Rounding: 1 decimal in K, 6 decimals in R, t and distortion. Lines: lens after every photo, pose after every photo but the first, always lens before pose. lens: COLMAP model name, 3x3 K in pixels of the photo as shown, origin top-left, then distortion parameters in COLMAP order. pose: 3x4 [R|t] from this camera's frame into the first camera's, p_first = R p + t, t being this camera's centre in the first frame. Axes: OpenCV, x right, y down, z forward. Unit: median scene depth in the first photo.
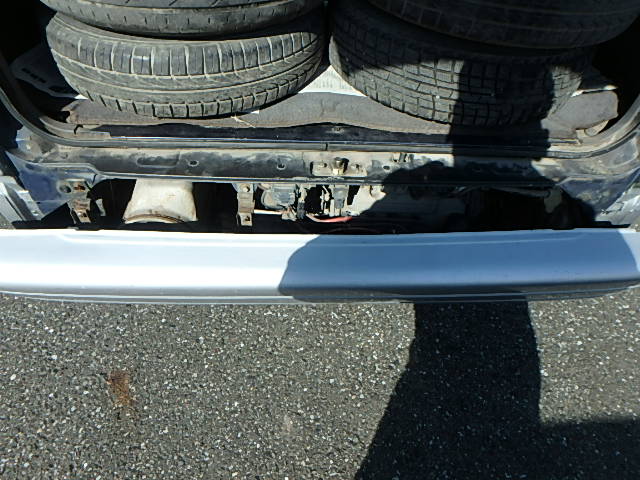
lens RADIAL K [[391.1, 0, 320.0], [0, 391.1, 240.0], [0, 0, 1]] dist [-0.000664, 0.000516]
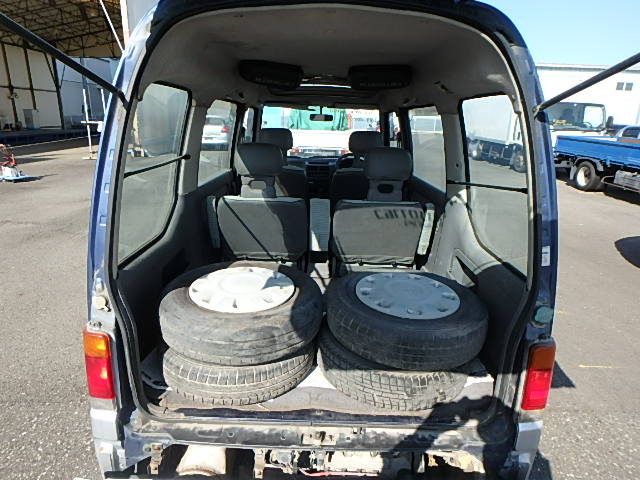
lens RADIAL K [[374.9, 0, 320.0], [0, 374.9, 240.0], [0, 0, 1]] dist [-0.027102, 0.000910]
pose [[0.999672, -0.004843, -0.025161, 0.093778], [-0.009938, 0.831817, -0.554961, -0.012160], [0.023617, 0.555029, 0.831496, -0.731649]]
